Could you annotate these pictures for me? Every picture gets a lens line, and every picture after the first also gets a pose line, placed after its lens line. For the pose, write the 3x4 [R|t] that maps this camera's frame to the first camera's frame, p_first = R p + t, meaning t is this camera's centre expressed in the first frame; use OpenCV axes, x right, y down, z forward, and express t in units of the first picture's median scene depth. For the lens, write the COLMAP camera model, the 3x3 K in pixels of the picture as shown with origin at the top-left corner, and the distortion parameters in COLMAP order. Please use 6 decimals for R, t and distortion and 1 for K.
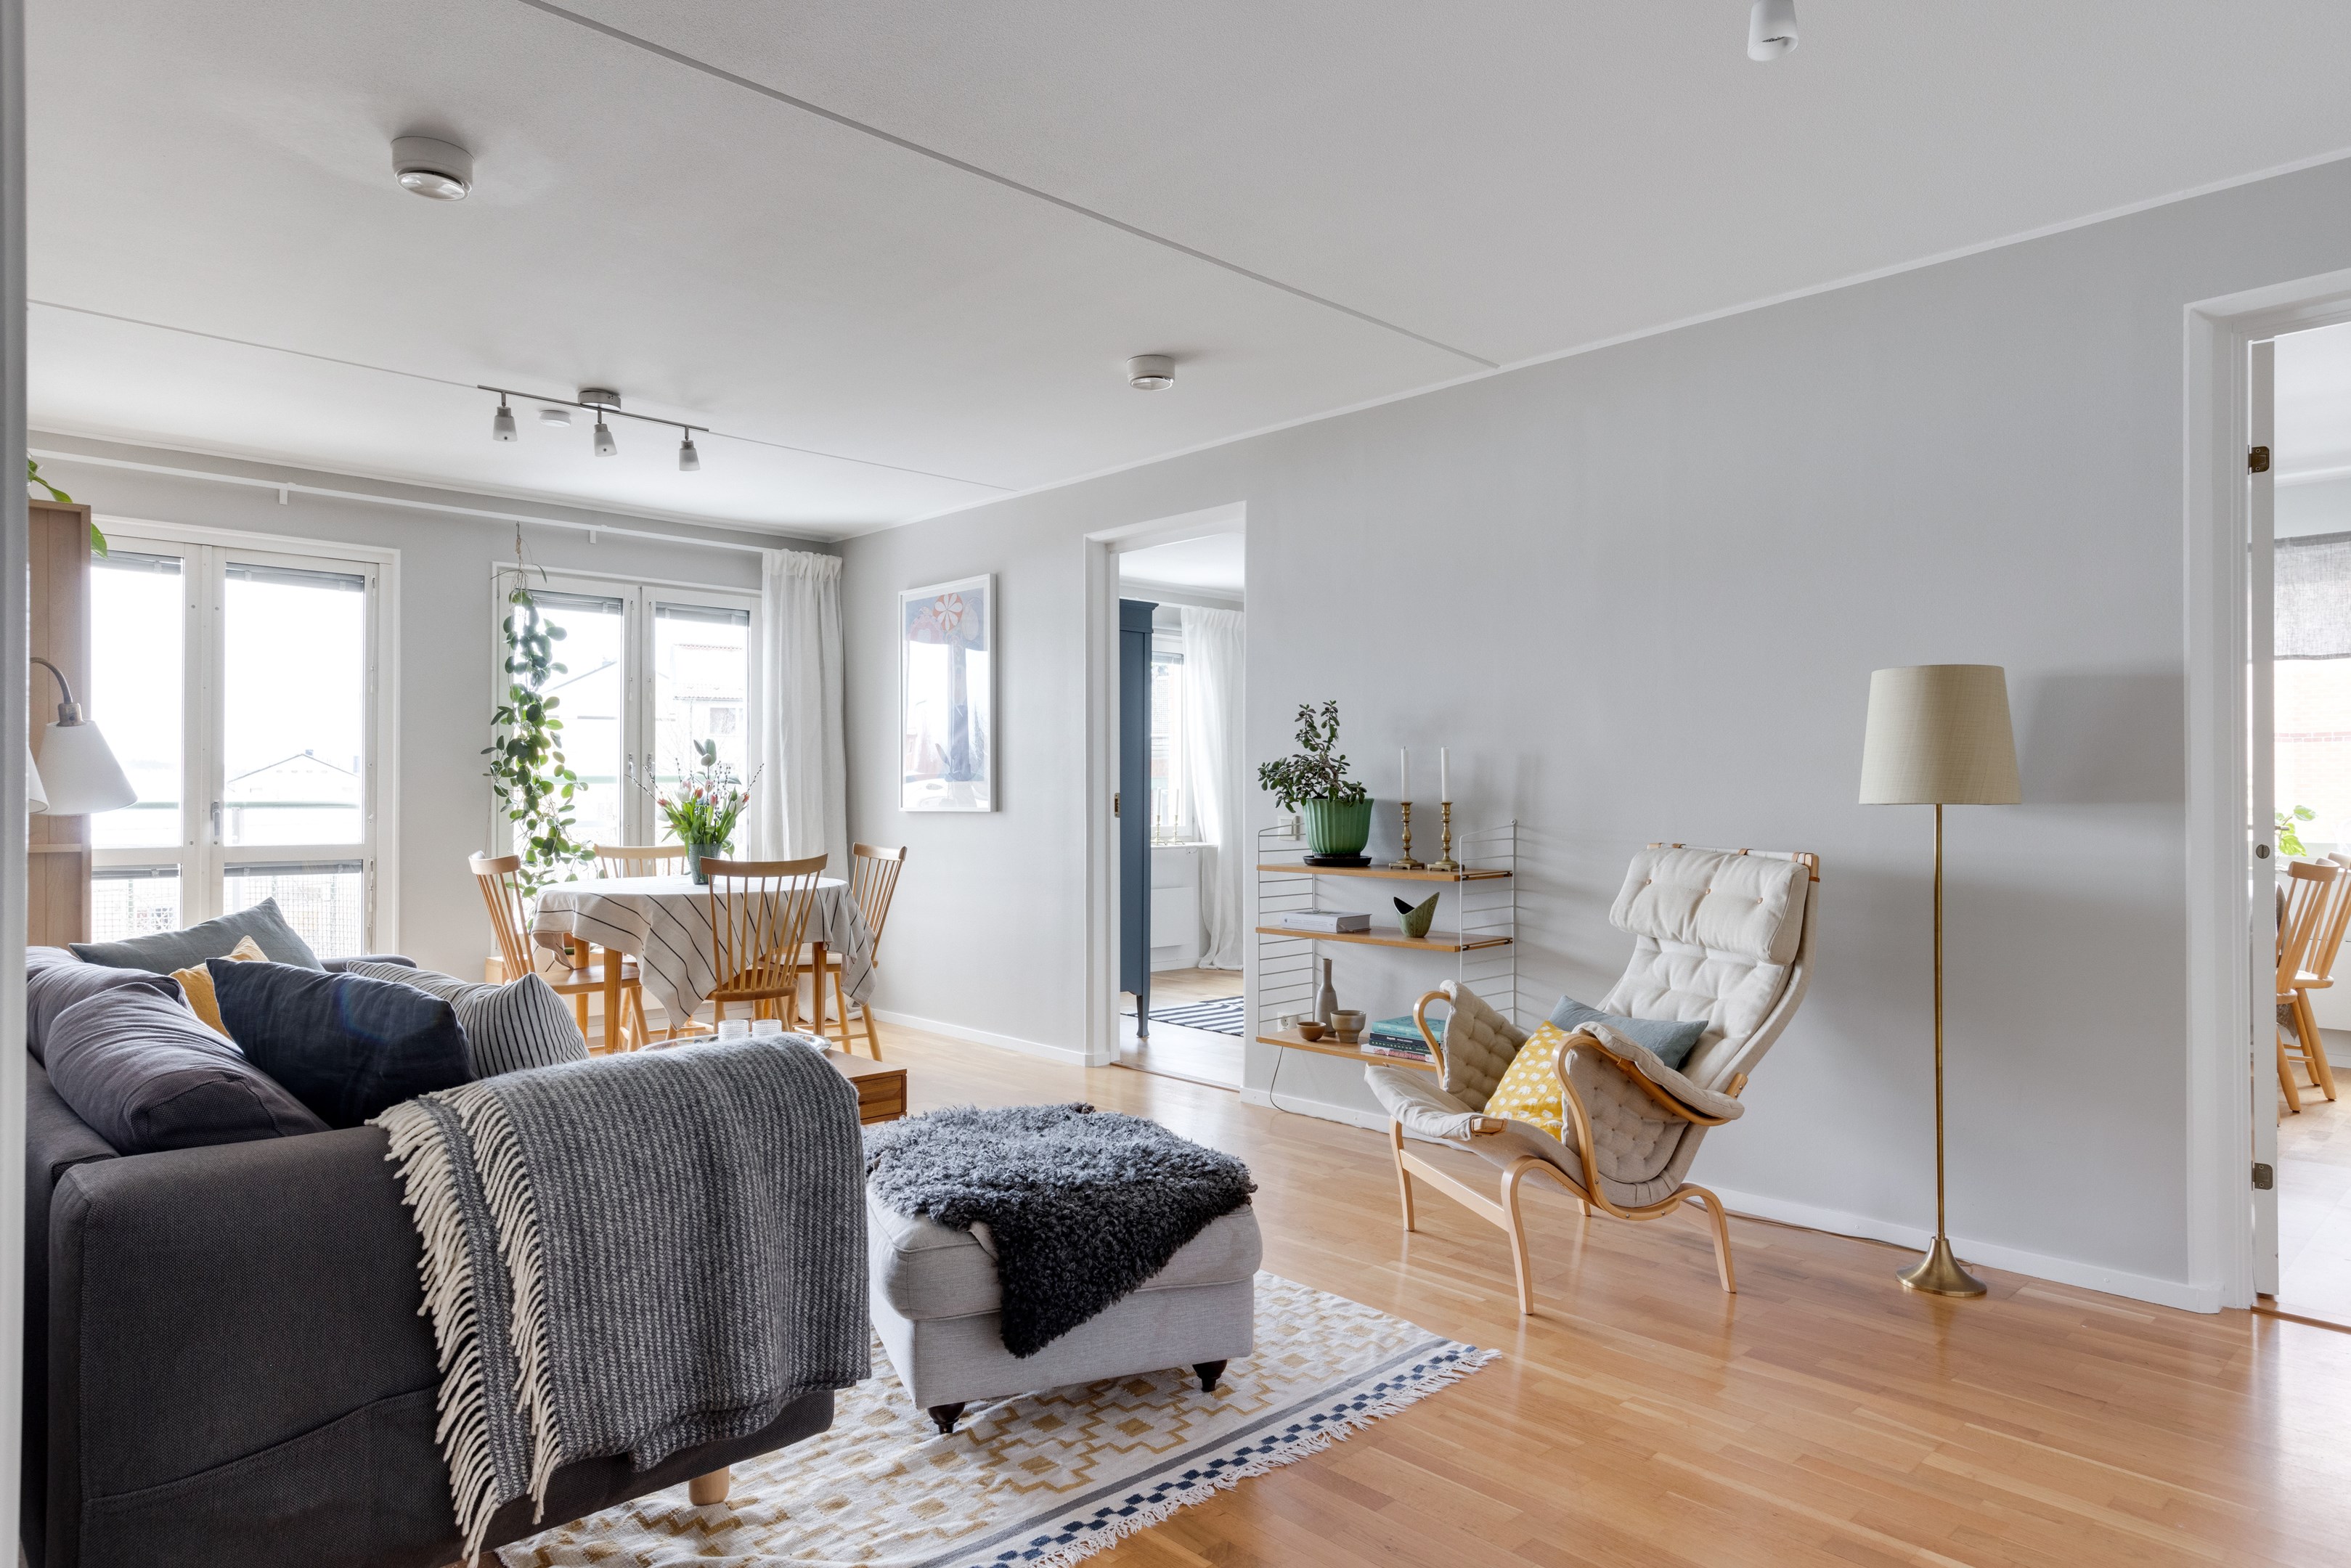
lens RADIAL K [[1350.8, 0, 1168.6], [0, 1350.8, 789.5], [0, 0, 1]] dist [0.010880, 0.003847]
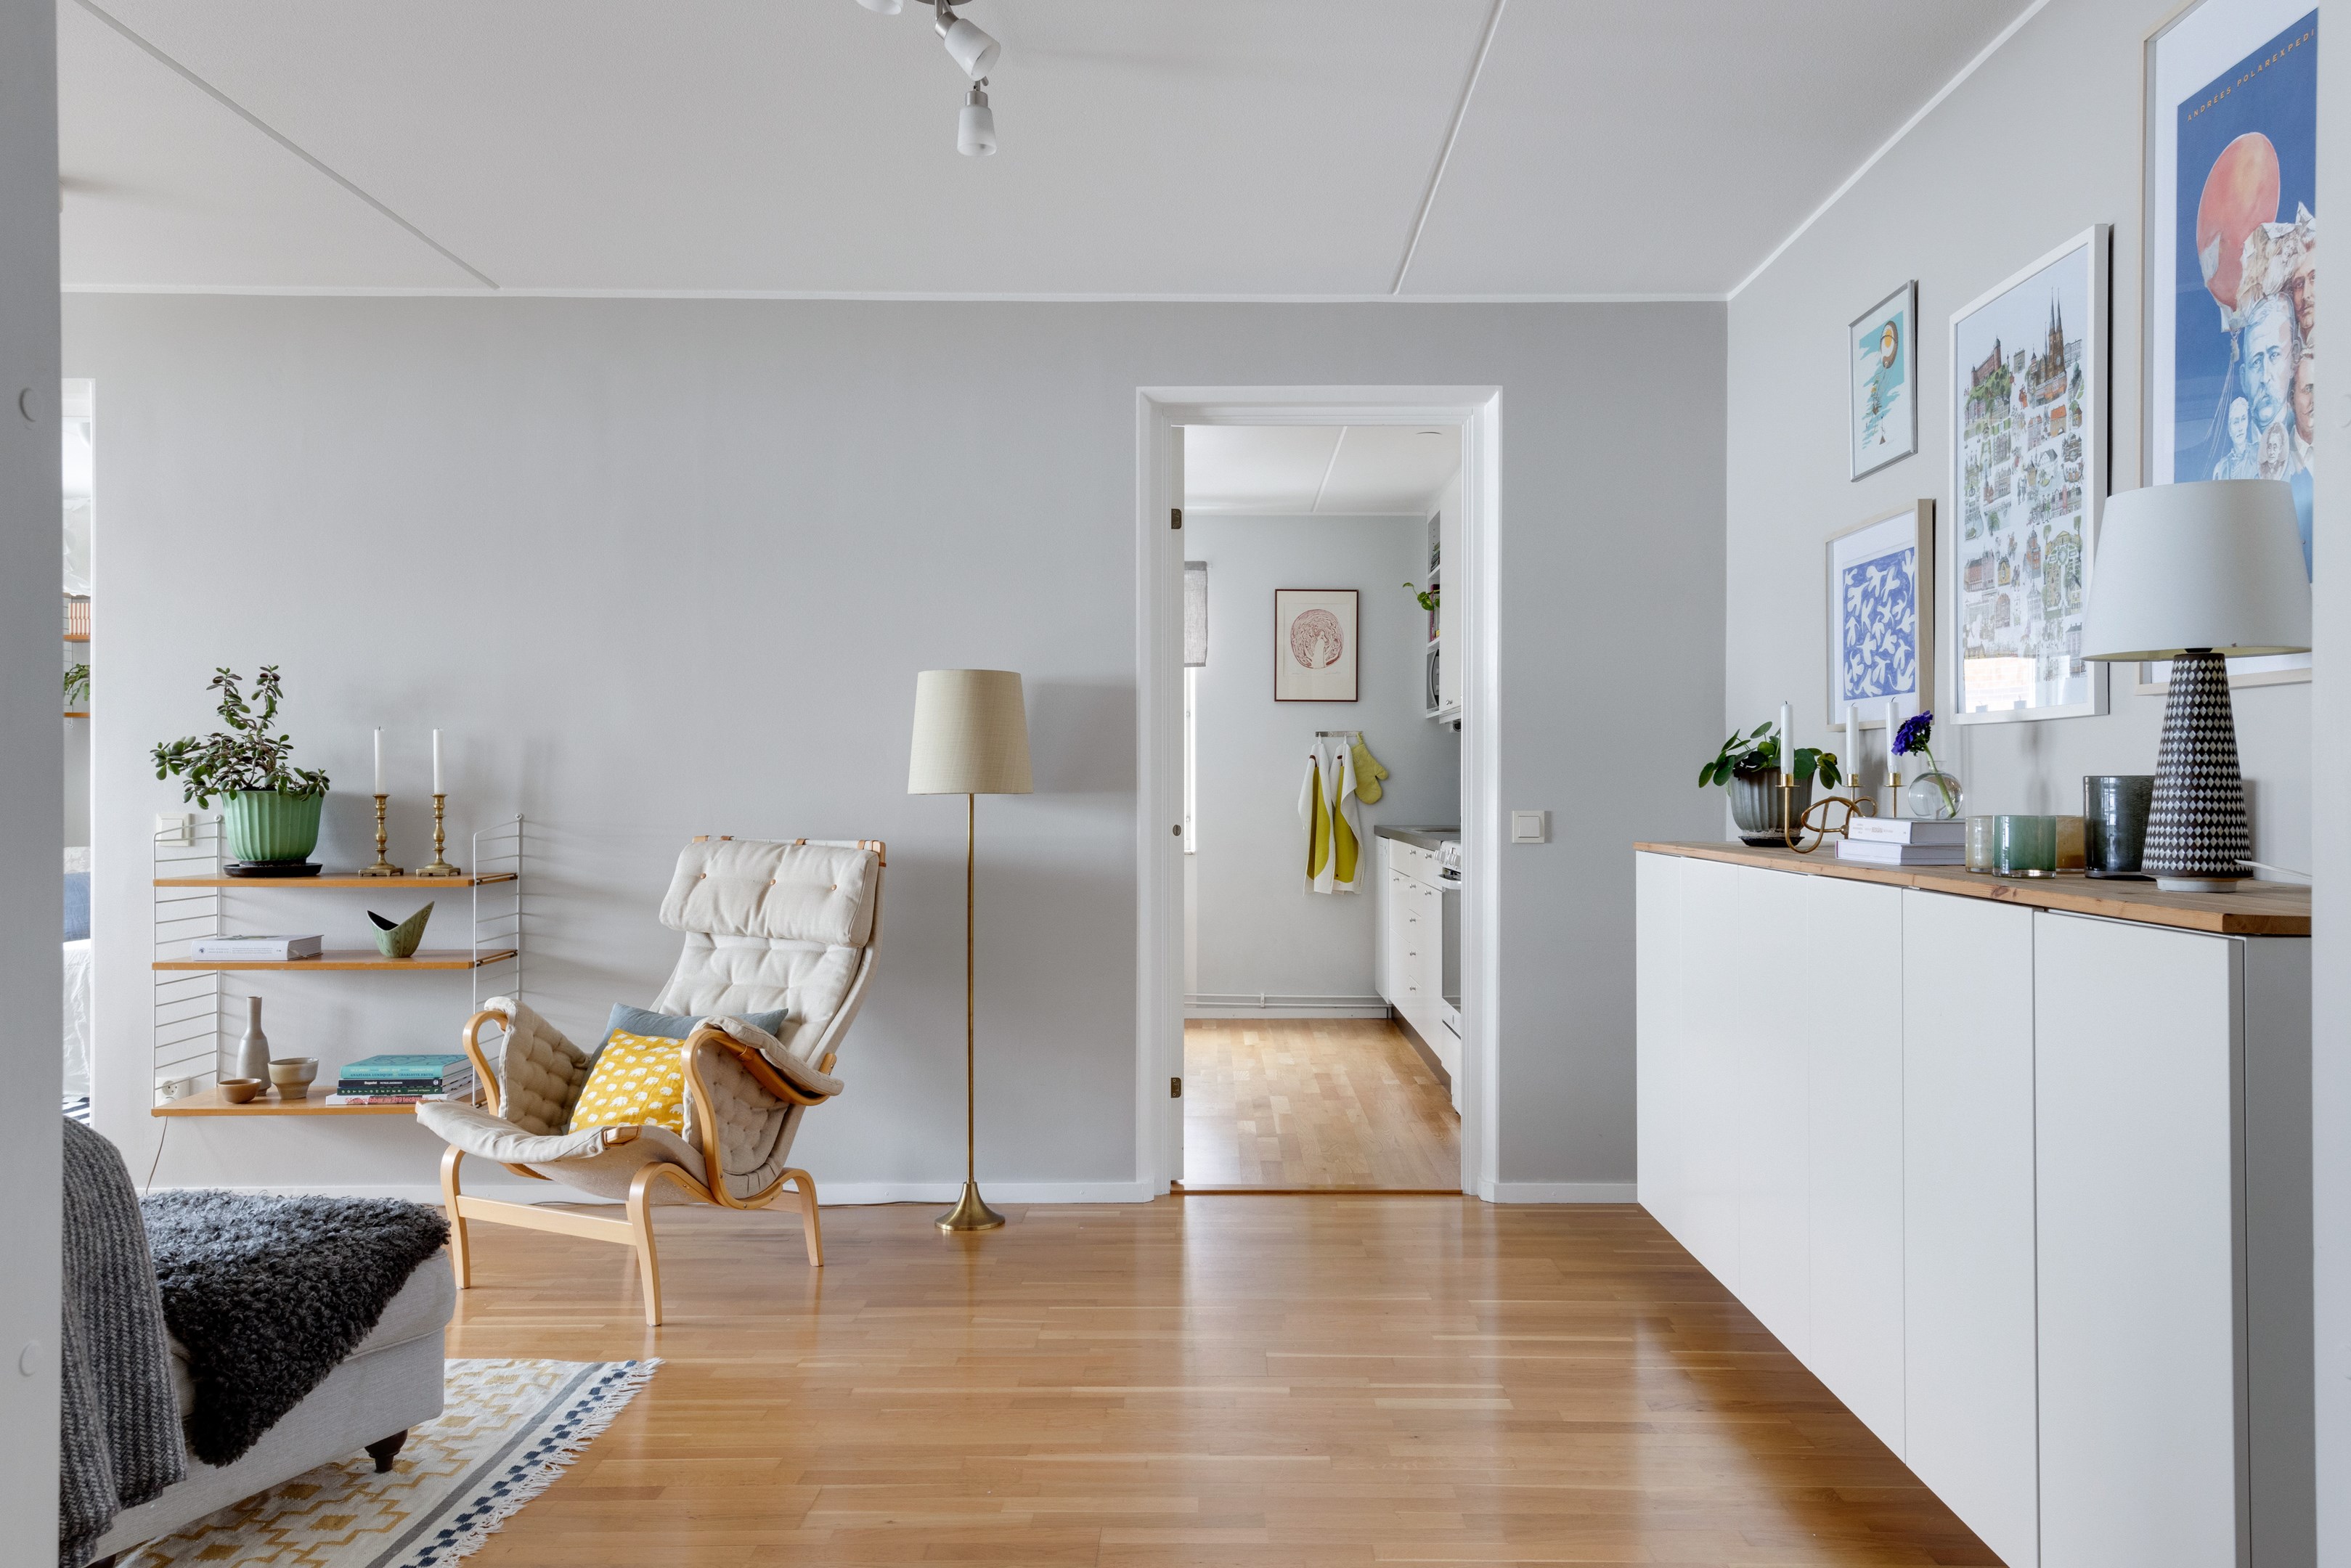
lens RADIAL K [[1731.8, 0, 1178.9], [0, 1731.8, 796.3], [0, 0, 1]] dist [0.029887, 0.001604]
pose [[0.697220, -0.004235, 0.716845, -0.334397], [-0.002798, 0.999959, 0.008629, -0.000083], [-0.716852, -0.008022, 0.697179, -0.115993]]
